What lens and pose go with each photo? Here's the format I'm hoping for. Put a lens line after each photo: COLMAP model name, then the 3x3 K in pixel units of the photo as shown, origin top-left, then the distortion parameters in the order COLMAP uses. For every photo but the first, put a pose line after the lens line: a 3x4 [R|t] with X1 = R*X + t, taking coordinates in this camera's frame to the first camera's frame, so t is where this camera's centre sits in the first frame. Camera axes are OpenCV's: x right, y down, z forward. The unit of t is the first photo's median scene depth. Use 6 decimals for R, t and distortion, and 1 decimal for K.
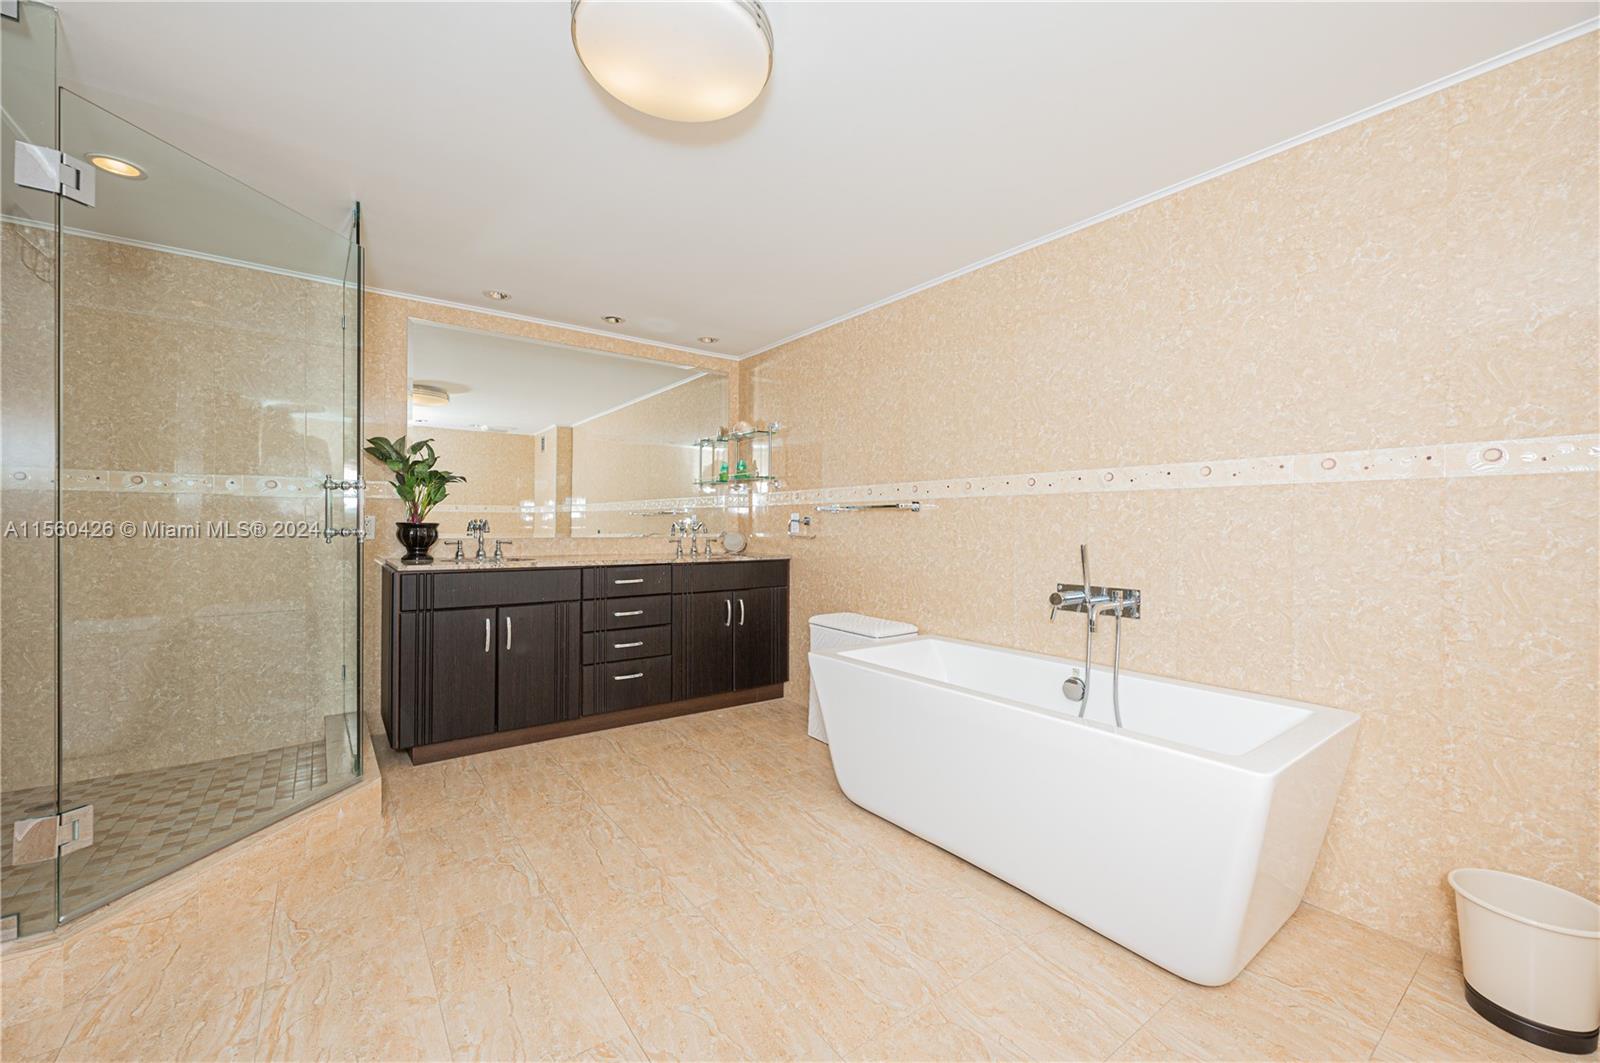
lens RADIAL K [[629.3, 0, 800.6], [0, 629.3, 528.5], [0, 0, 1]] dist [0.000360, 0.000088]
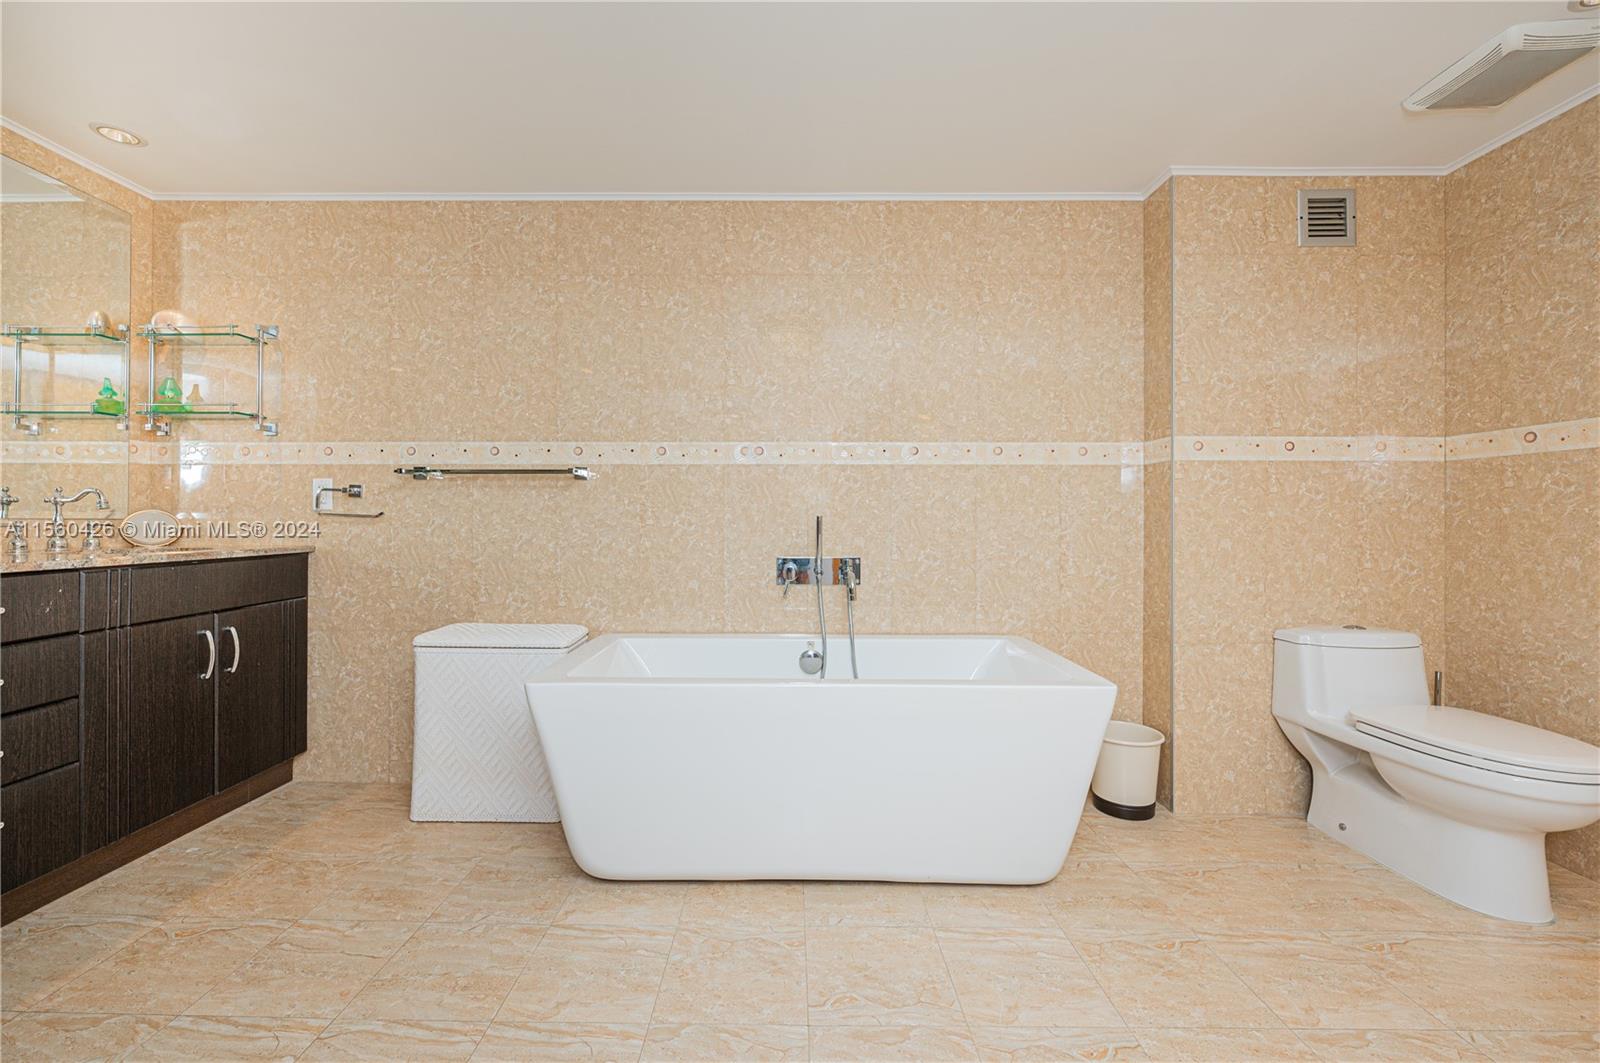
lens RADIAL K [[636.6, 0, 777.7], [0, 636.6, 518.4], [0, 0, 1]] dist [-0.000578, 0.000073]
pose [[0.611576, -0.000336, 0.791185, -0.345346], [0.003951, 0.999989, -0.002630, 0.028222], [-0.791176, 0.004734, 0.611571, 0.381287]]
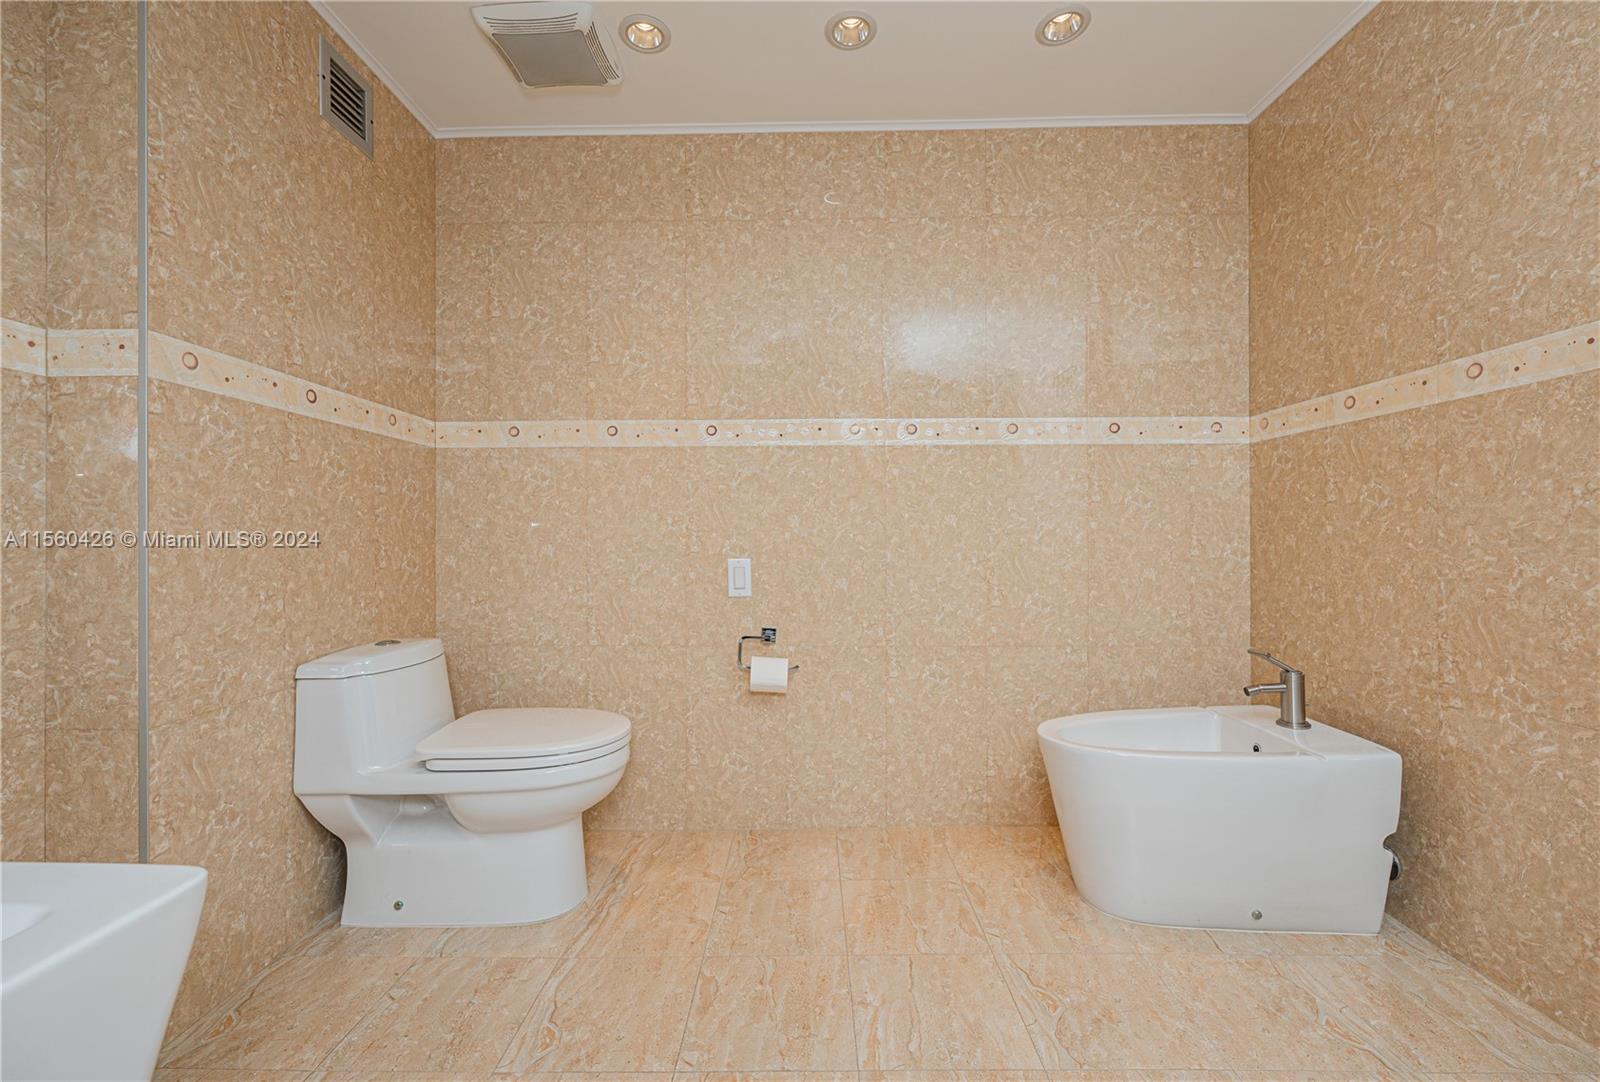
lens RADIAL K [[666.7, 0, 796.7], [0, 666.7, 538.6], [0, 0, 1]] dist [-0.001153, 0.000108]
pose [[-0.789223, -0.000913, 0.614106, 0.015190], [0.003027, 0.999981, 0.005377, 0.061625], [-0.614099, 0.006103, -0.789205, 0.570504]]
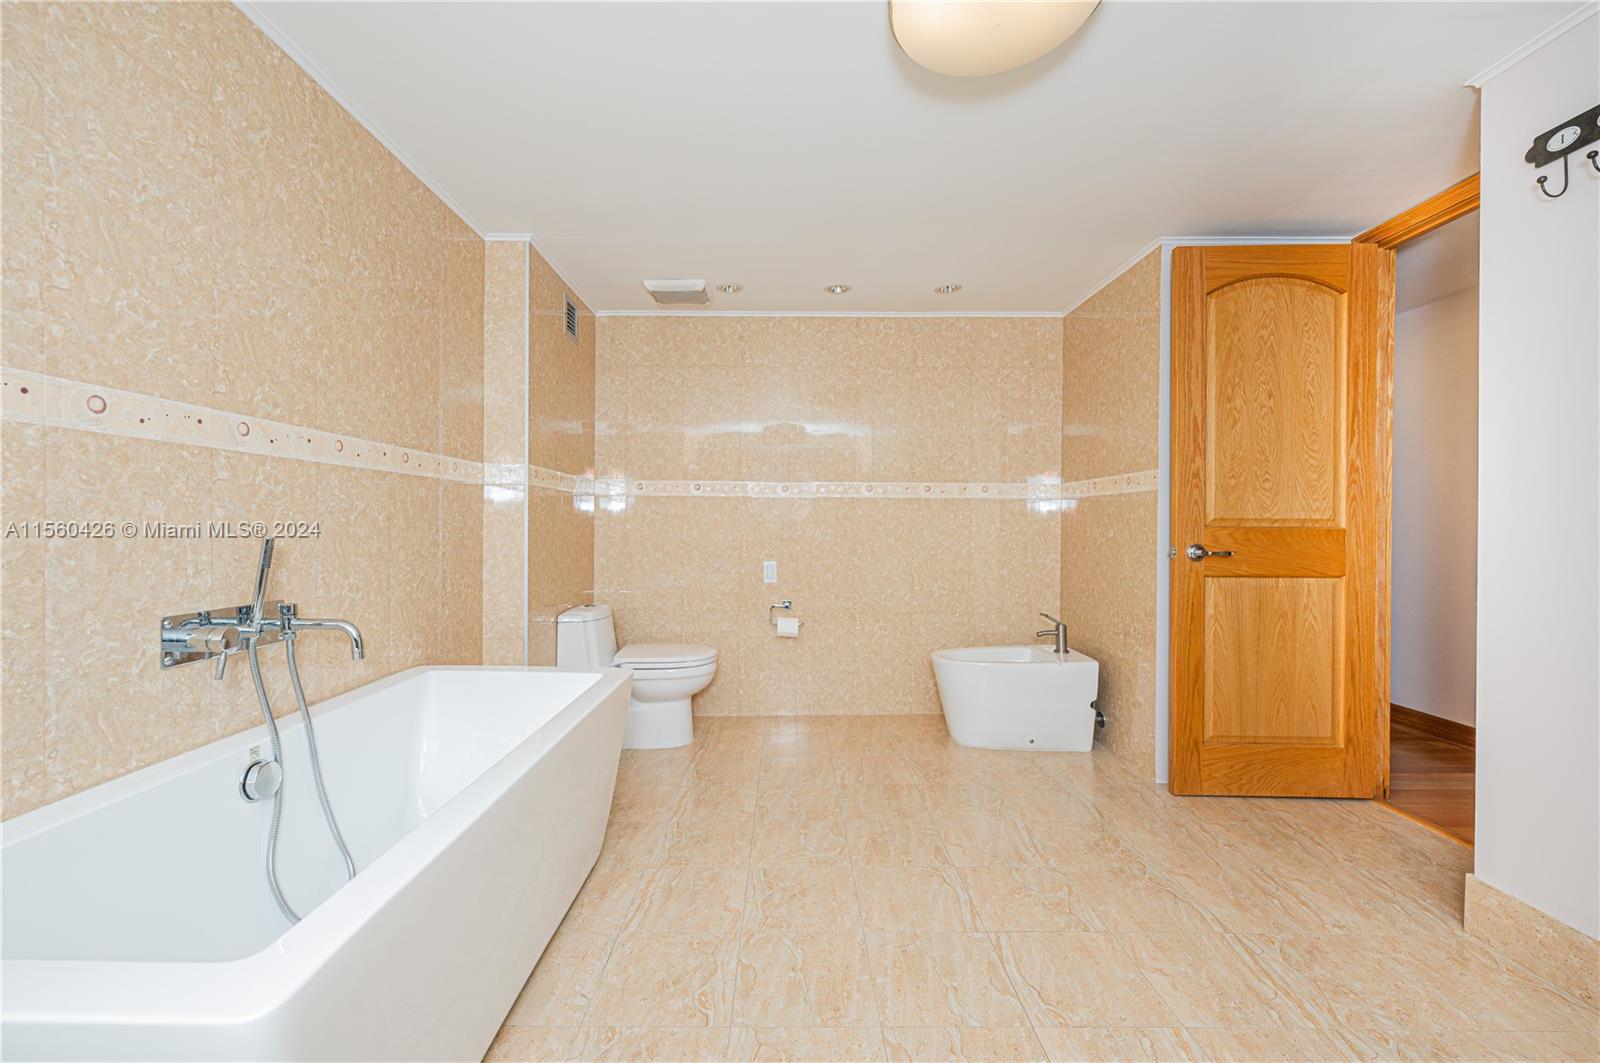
lens RADIAL K [[655.3, 0, 780.0], [0, 655.3, 532.1], [0, 0, 1]] dist [0.000181, 0.000014]
pose [[-0.791170, -0.015522, 0.611400, -0.295135], [-0.006829, 0.999840, 0.016547, 0.005481], [-0.611558, 0.008916, -0.791149, 1.057280]]
